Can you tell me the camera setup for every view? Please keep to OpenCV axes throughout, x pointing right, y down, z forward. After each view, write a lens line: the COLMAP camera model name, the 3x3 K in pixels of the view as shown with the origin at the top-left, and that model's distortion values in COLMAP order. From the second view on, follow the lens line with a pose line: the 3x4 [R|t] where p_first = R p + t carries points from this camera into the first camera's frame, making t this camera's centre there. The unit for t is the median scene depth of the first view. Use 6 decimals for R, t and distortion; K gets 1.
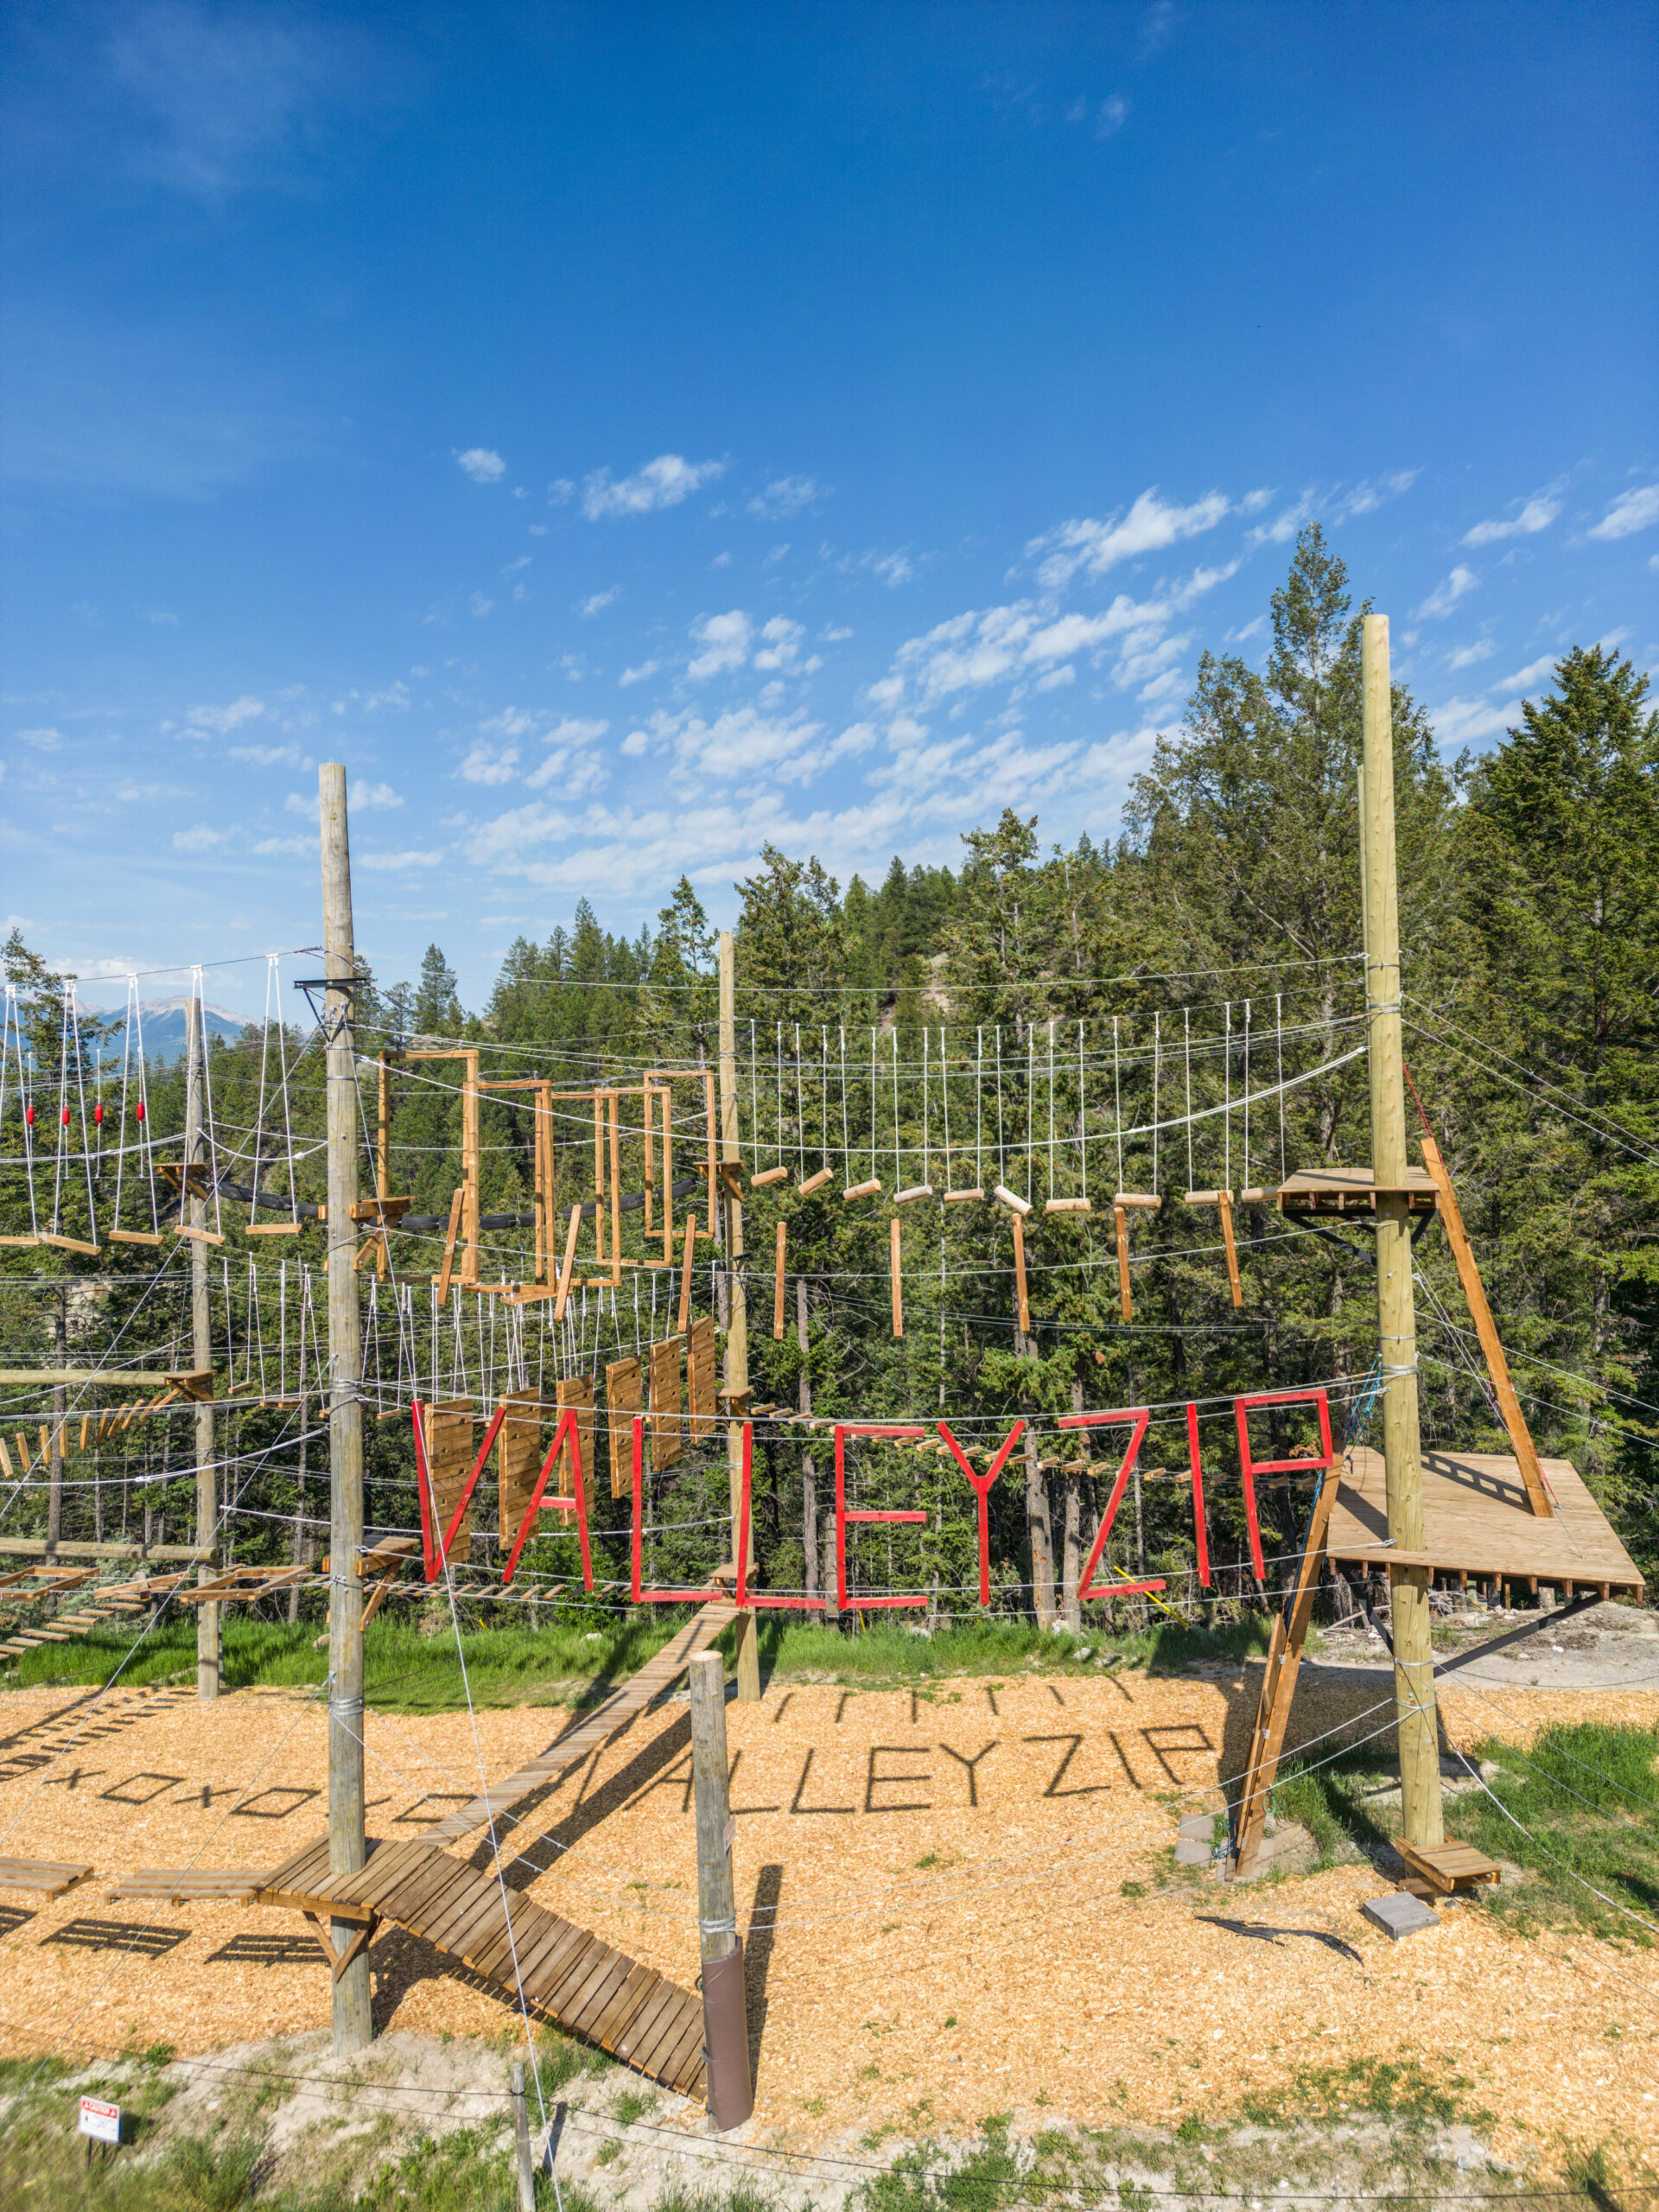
lens RADIAL K [[1561.5, 0, 831.9], [0, 1561.5, 1137.2], [0, 0, 1]] dist [0.044458, -0.024831]
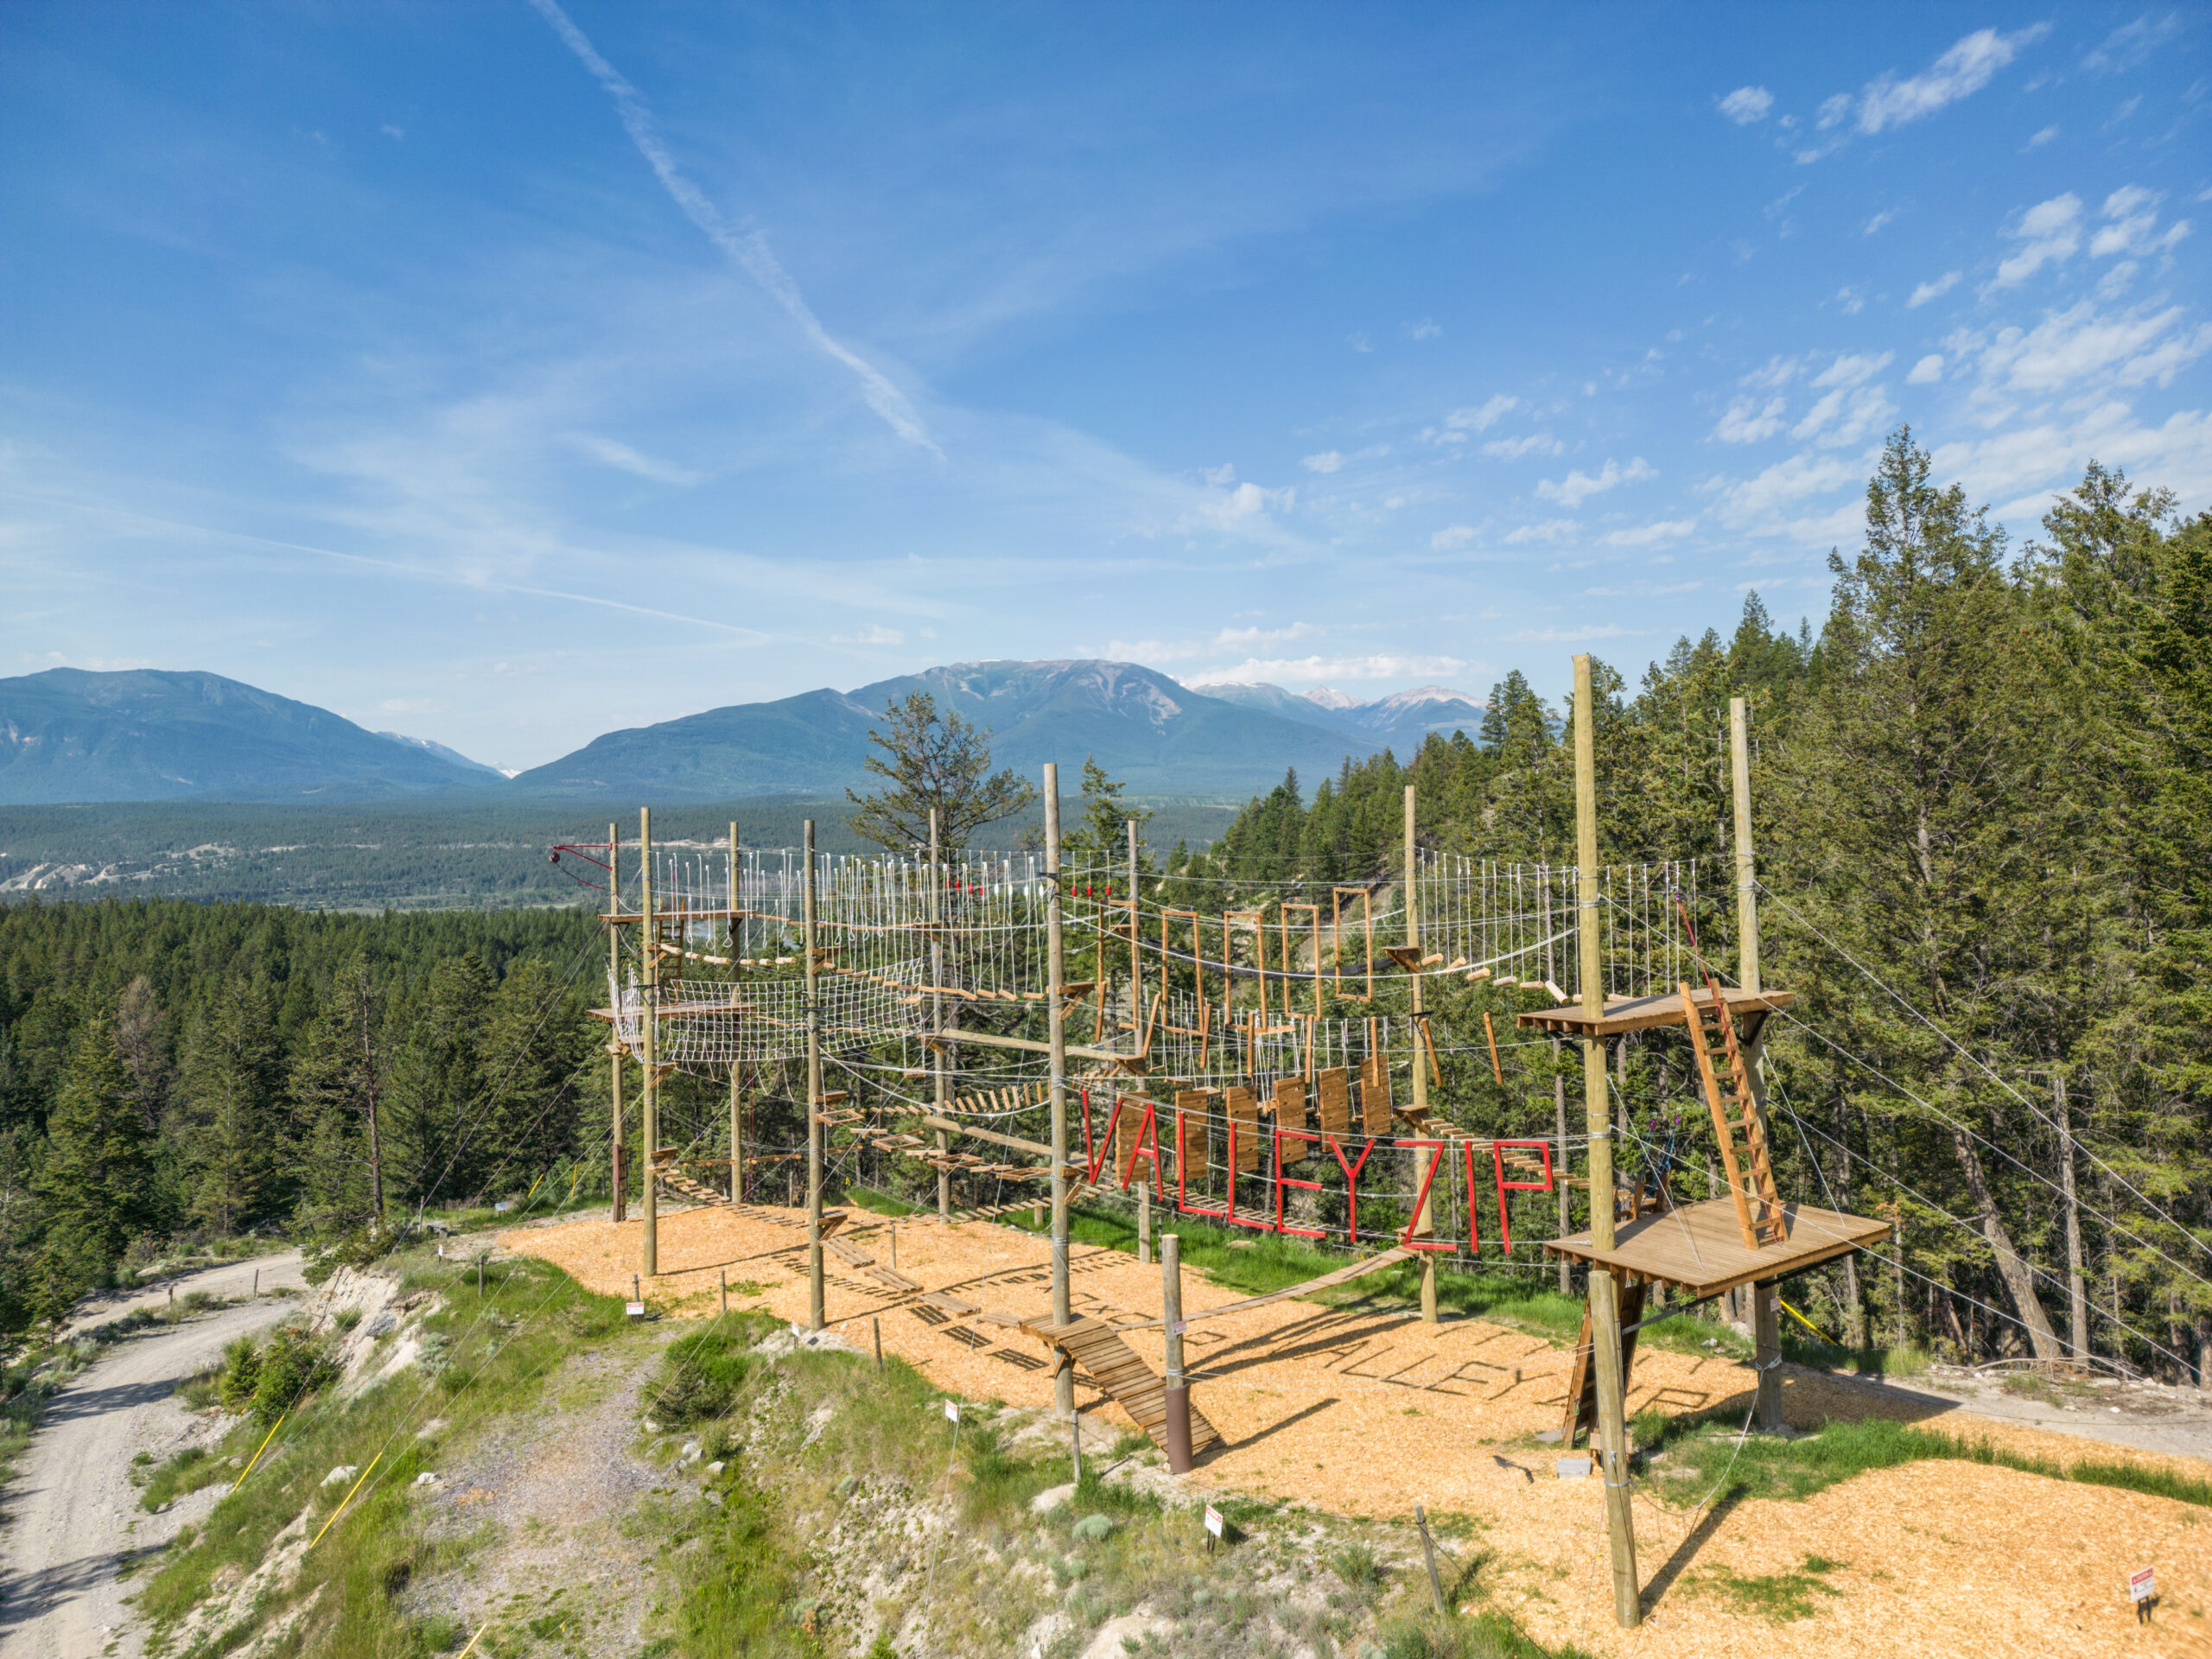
lens RADIAL K [[1561.5, 0, 1110.6], [0, 1561.5, 825.6], [0, 0, 1]] dist [0.044458, -0.024831]
pose [[0.823920, 0.000317, -0.566706, 0.554623], [0.003594, 0.999977, 0.005785, -0.115497], [0.566695, -0.006803, 0.823899, -0.380508]]
